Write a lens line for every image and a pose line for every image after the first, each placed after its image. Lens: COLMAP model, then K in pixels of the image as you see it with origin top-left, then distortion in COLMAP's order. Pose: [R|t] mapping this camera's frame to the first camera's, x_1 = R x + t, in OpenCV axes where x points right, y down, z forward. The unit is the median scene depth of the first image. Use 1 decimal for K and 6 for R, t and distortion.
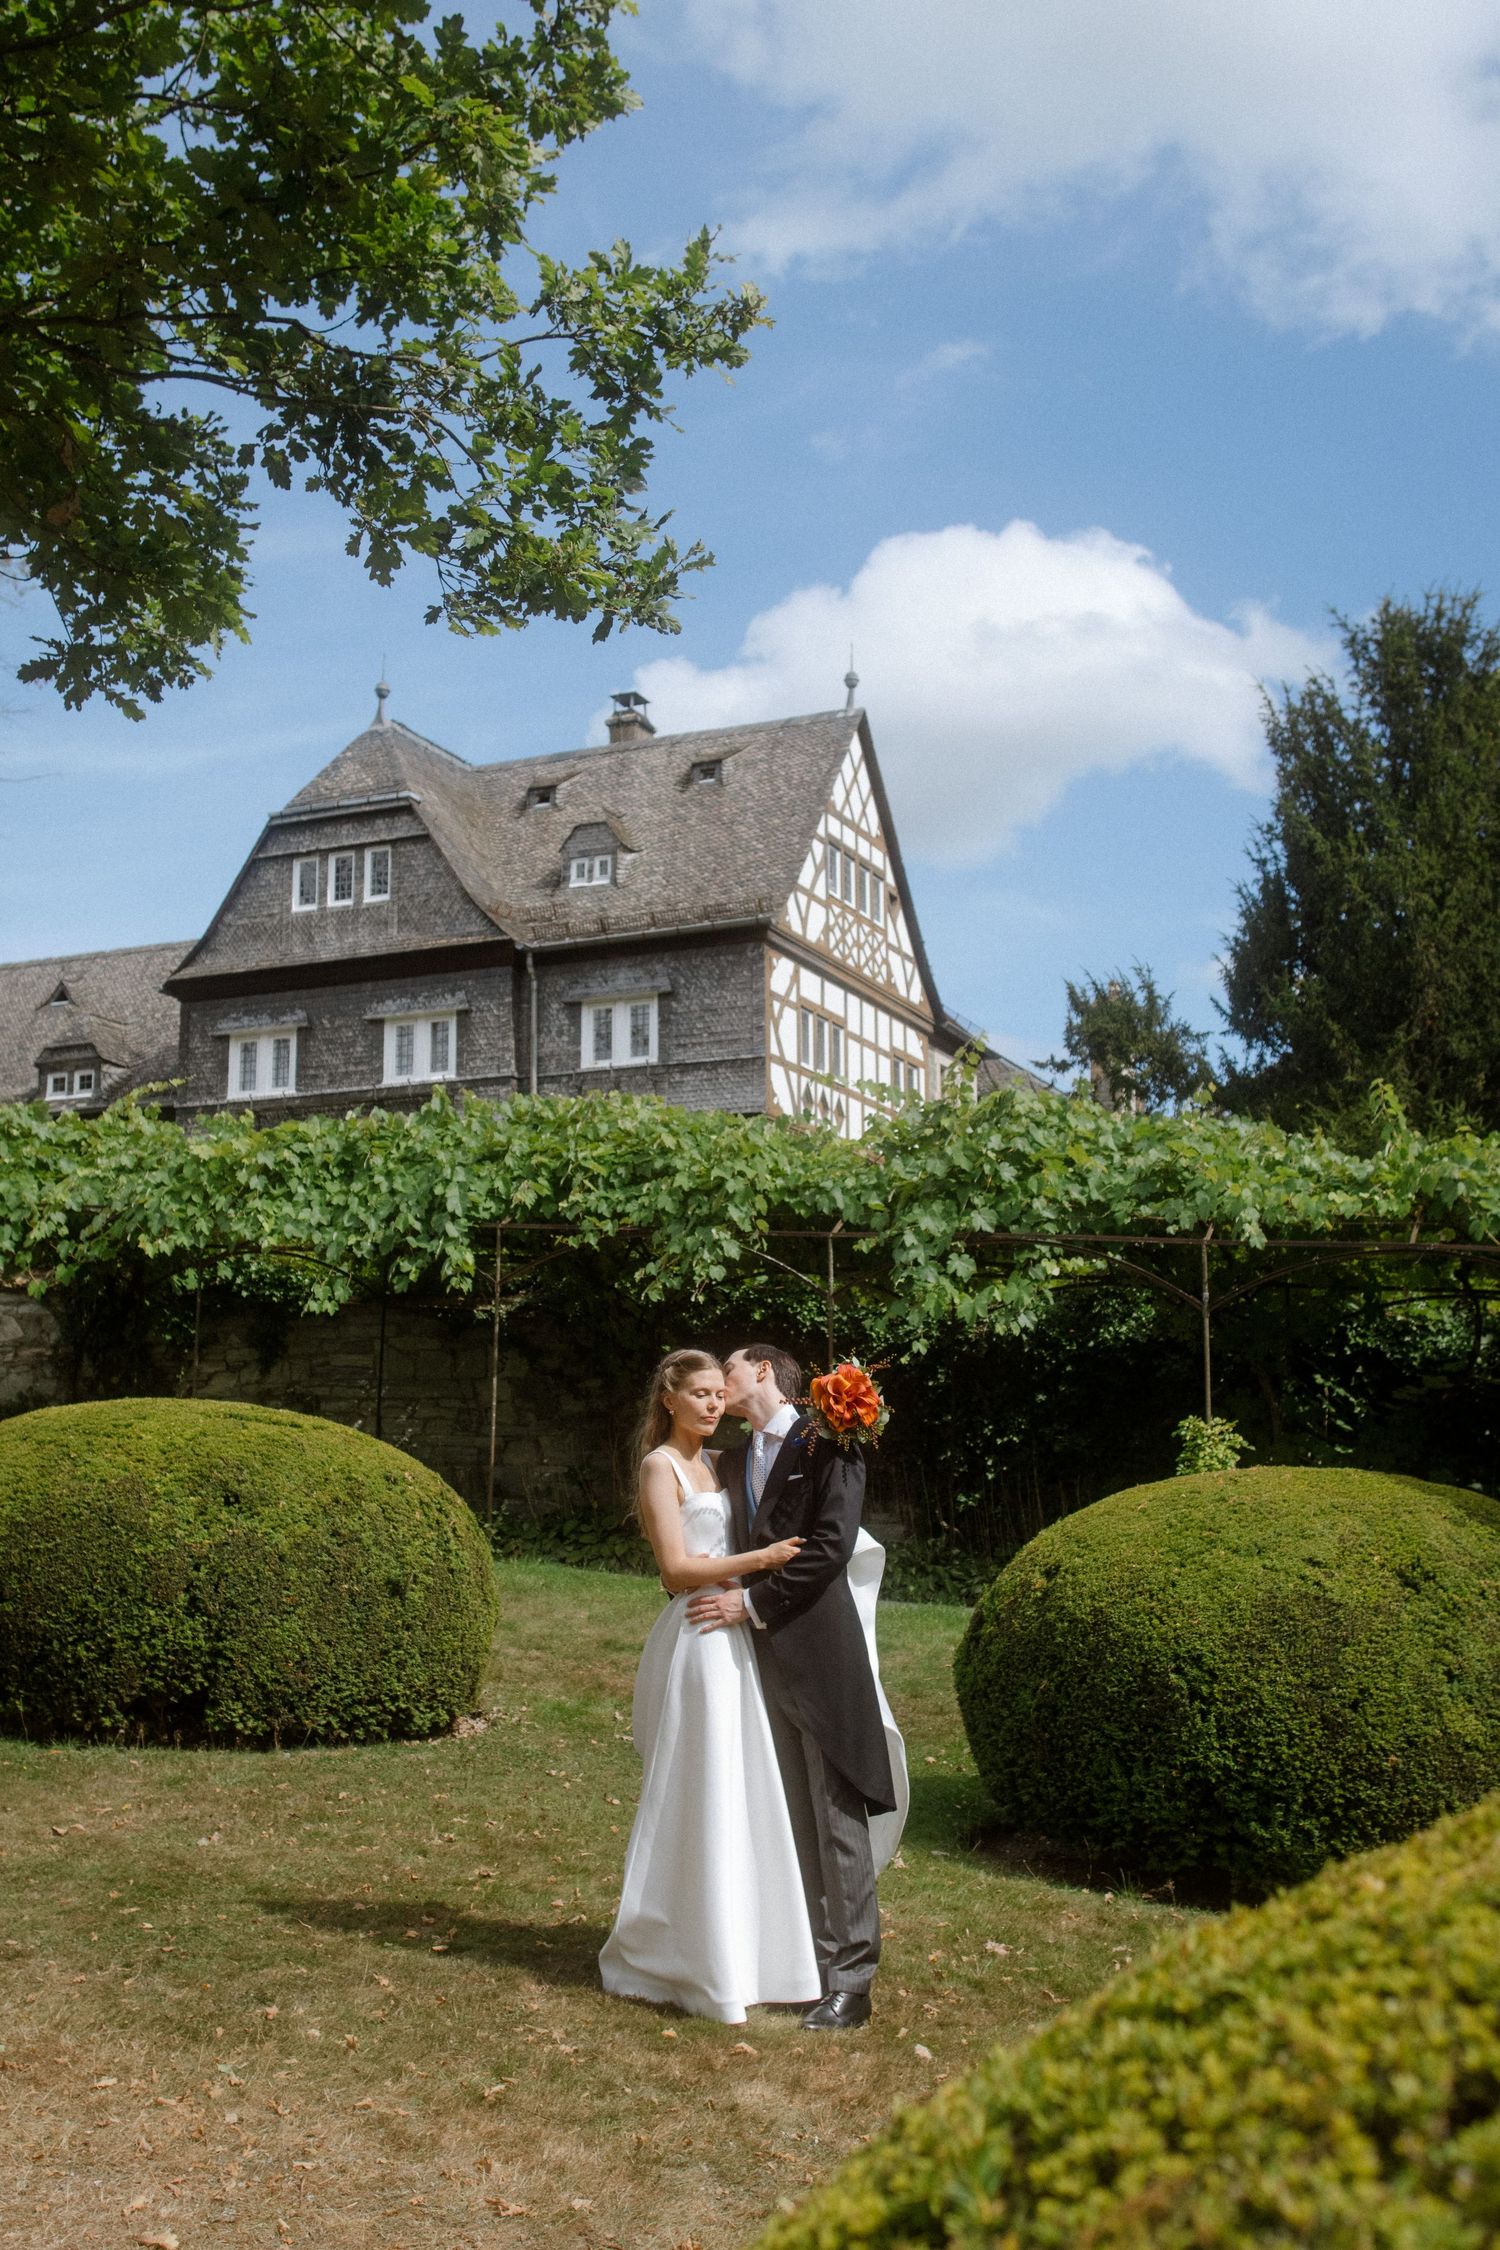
lens RADIAL K [[3292.2, 0, 833.4], [0, 3292.2, 1125.2], [0, 0, 1]] dist [0.002632, 0.001025]
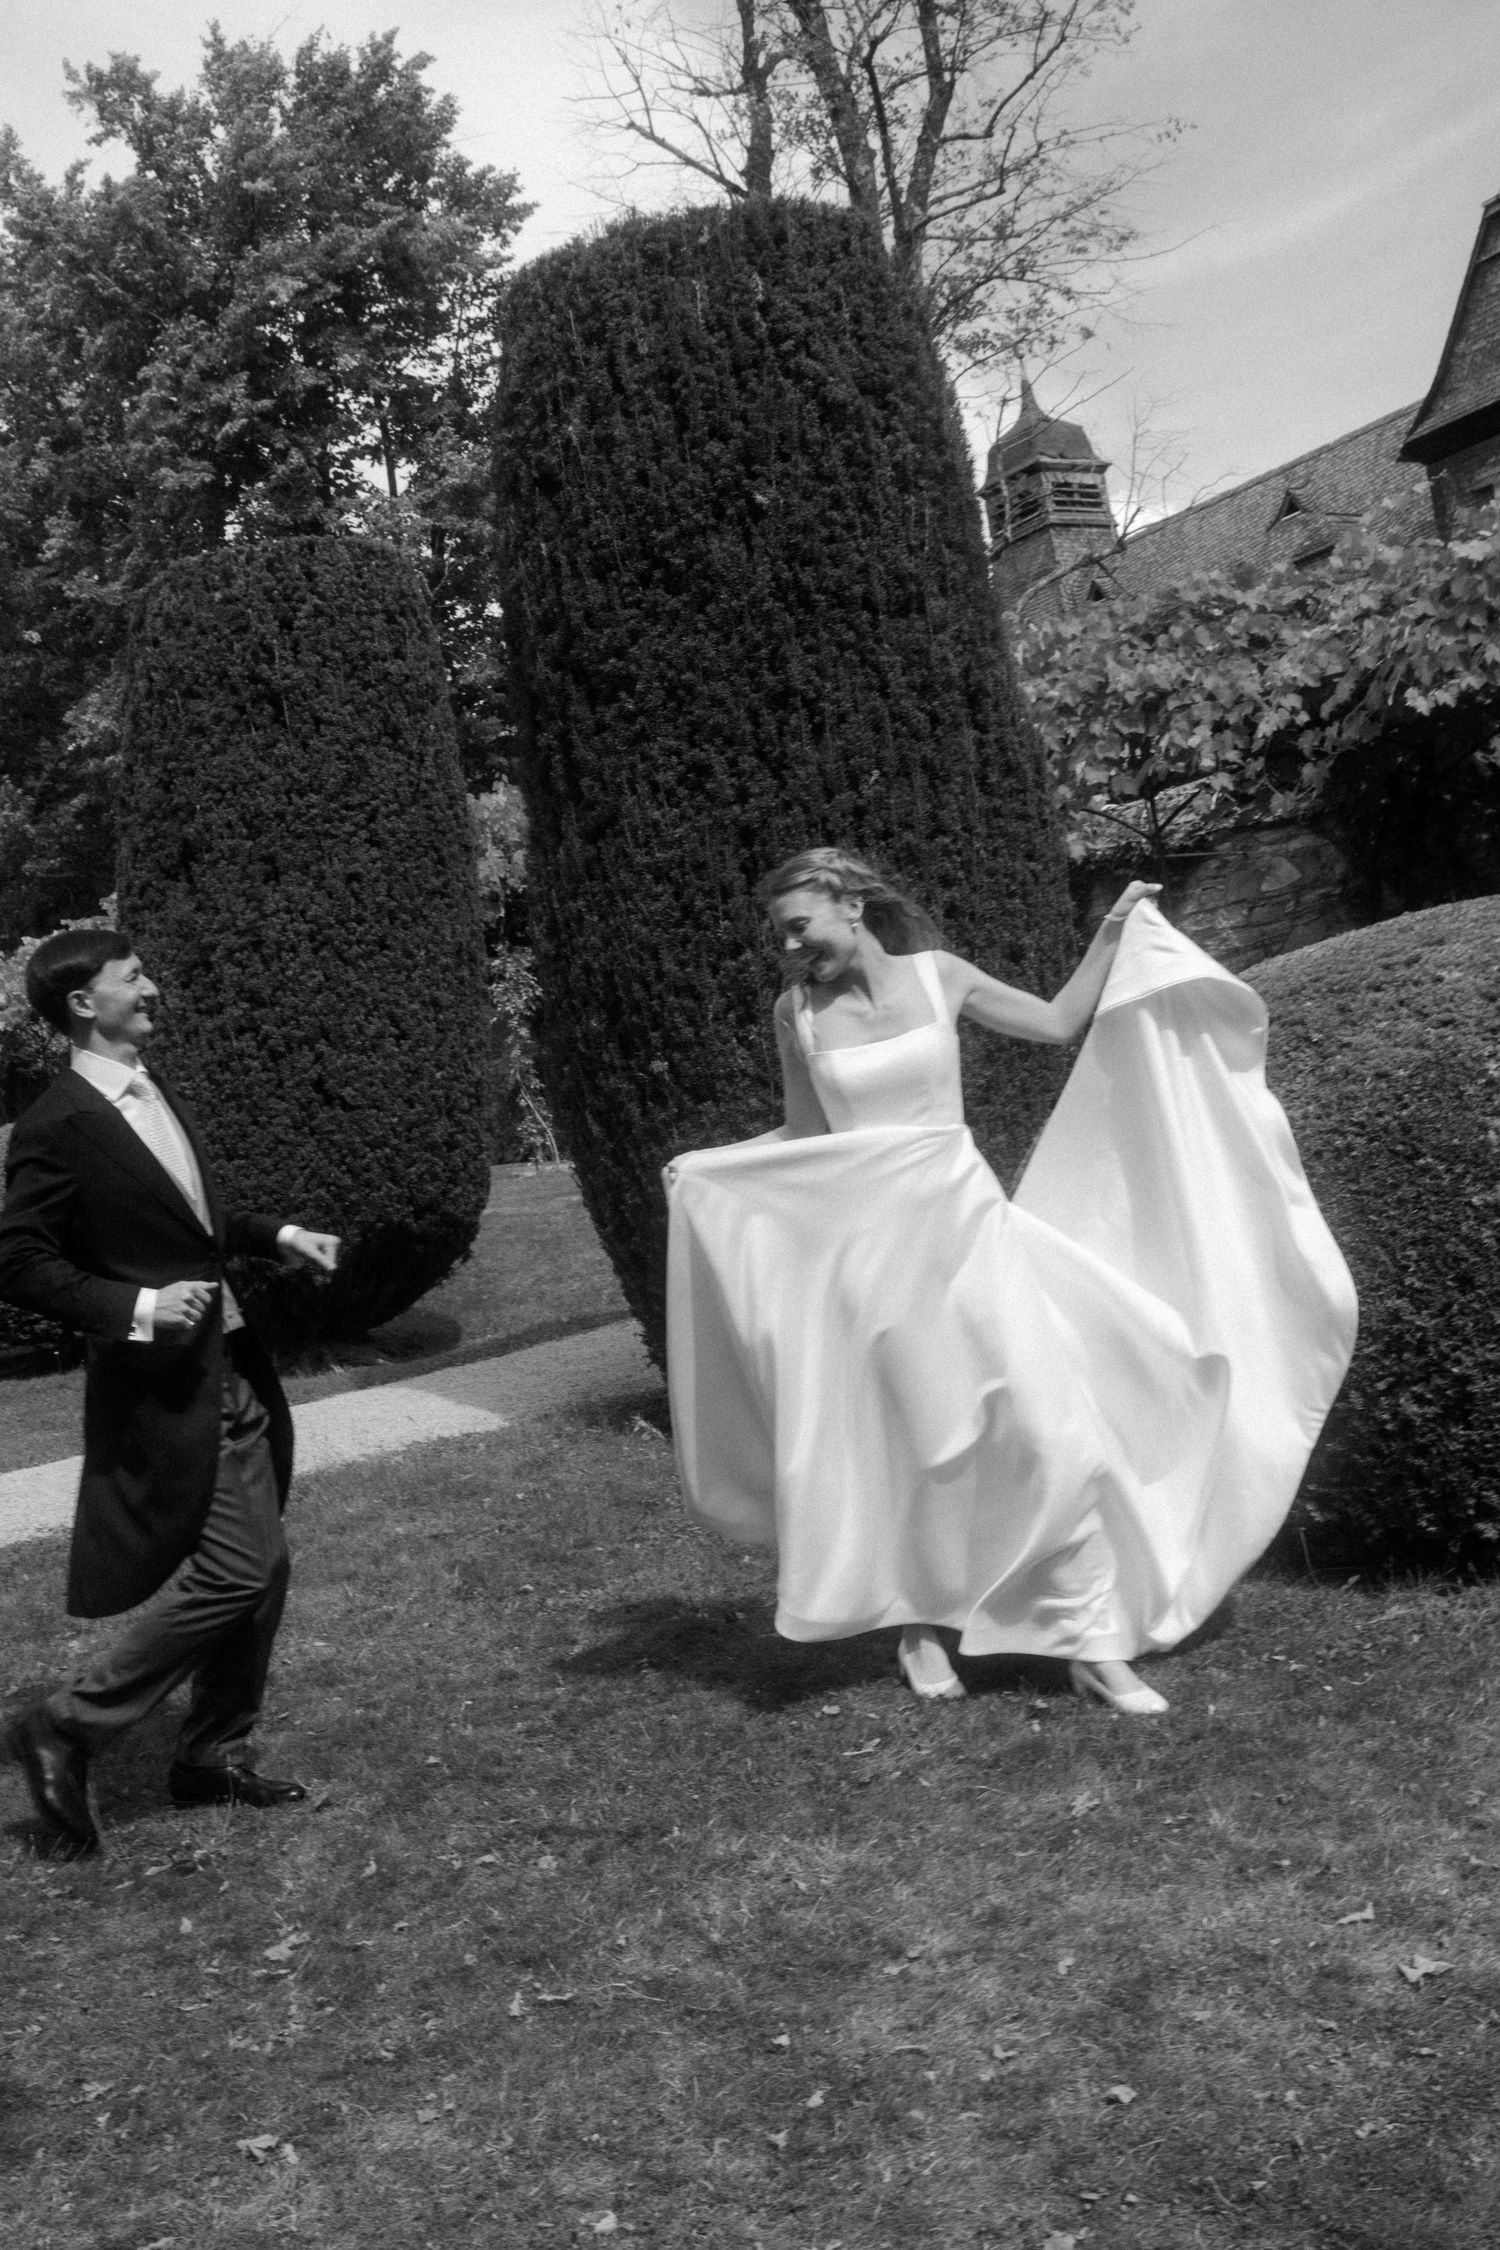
lens RADIAL K [[2071.6, 0, 752.0], [0, 2071.6, 1060.0], [0, 0, 1]] dist [0.049046, -0.258208]
pose [[0.828983, -0.170523, -0.532644, -0.104636], [0.233949, 0.970786, 0.053317, 0.052552], [0.507991, -0.168810, 0.844659, 0.544108]]
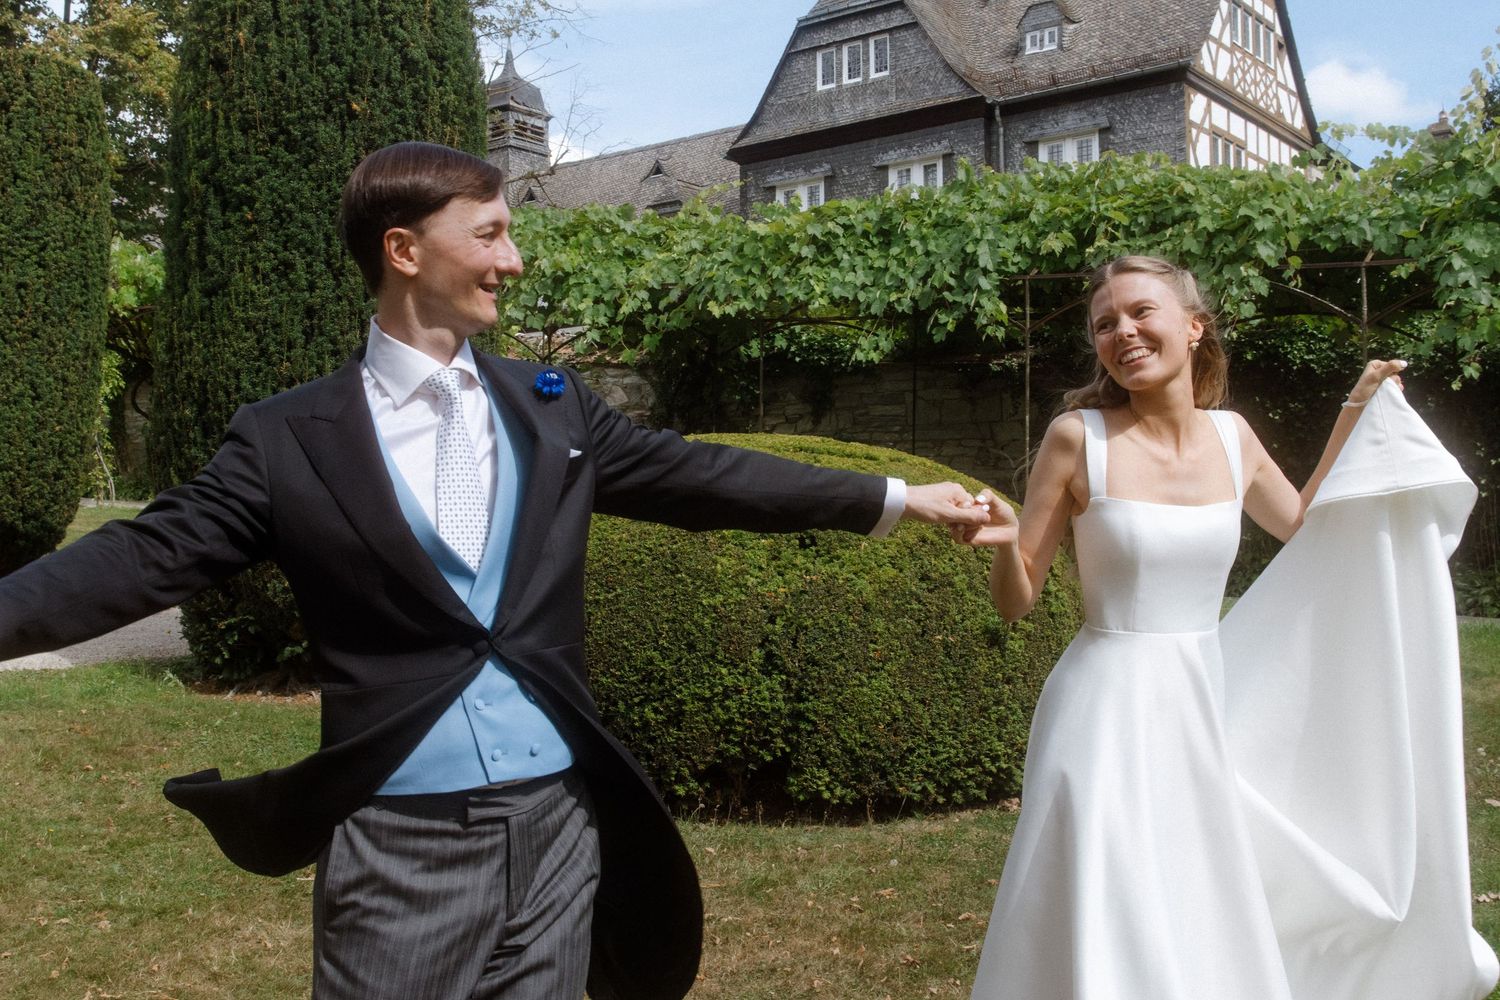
lens RADIAL K [[1381.1, 0, 691.7], [0, 1381.1, 521.6], [0, 0, 1]] dist [0.049046, -0.258208]
pose [[0.970760, -0.016760, -0.239468, -0.100483], [0.046612, 0.991734, 0.119546, 0.050624], [0.235485, -0.127213, 0.963516, 0.515317]]
